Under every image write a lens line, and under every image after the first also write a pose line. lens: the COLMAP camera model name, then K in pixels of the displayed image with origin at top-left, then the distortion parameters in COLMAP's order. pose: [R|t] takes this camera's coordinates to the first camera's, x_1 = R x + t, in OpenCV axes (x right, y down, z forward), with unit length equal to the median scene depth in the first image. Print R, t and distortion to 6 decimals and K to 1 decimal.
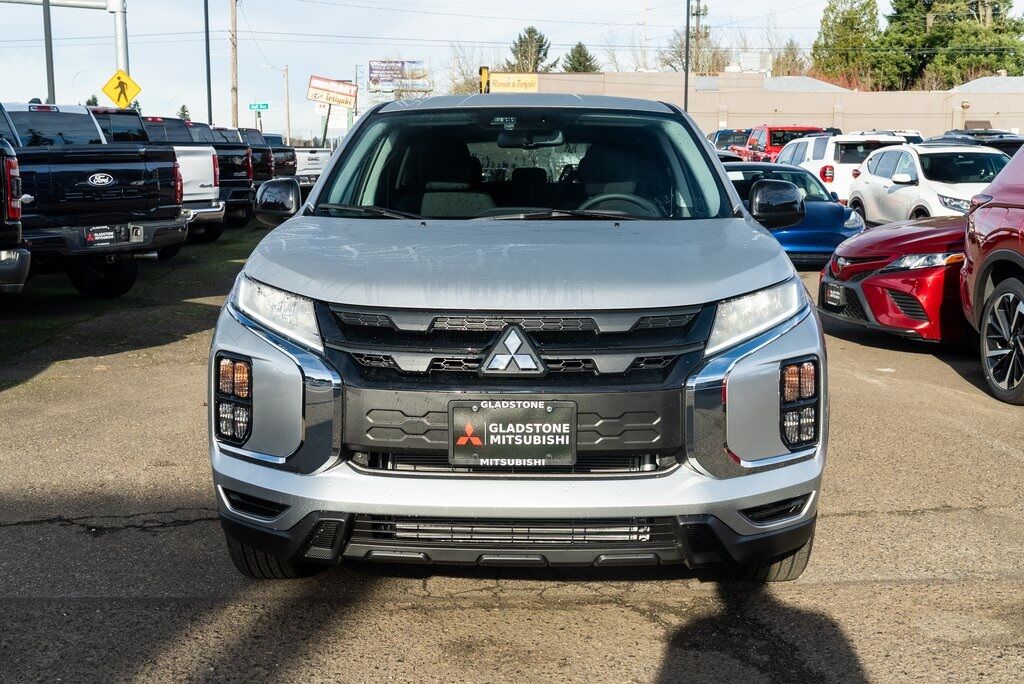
lens RADIAL K [[1191.7, 0, 511.9], [0, 1191.7, 348.2], [0, 0, 1]] dist [0.001666, 0.000000]
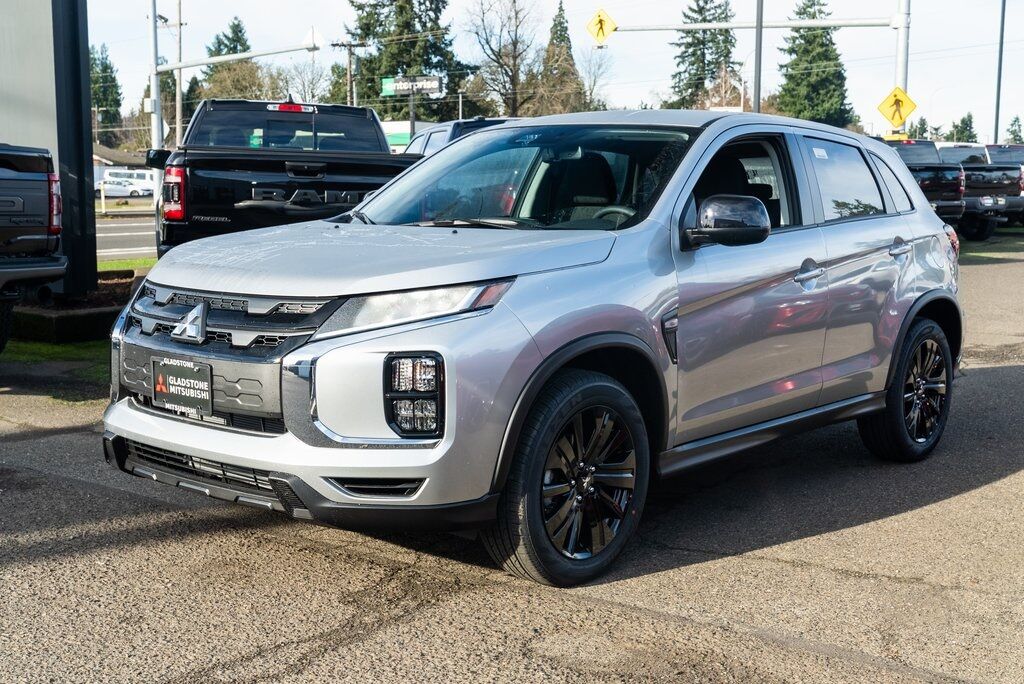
lens RADIAL K [[1280.1, 0, 511.9], [0, 1280.1, 337.2], [0, 0, 1]] dist [0.009583, 0.000000]
pose [[0.764799, 0.076106, -0.639758, 0.870572], [-0.098714, 0.995116, 0.000372, -0.012250], [0.636661, 0.062869, 0.768577, 0.127266]]
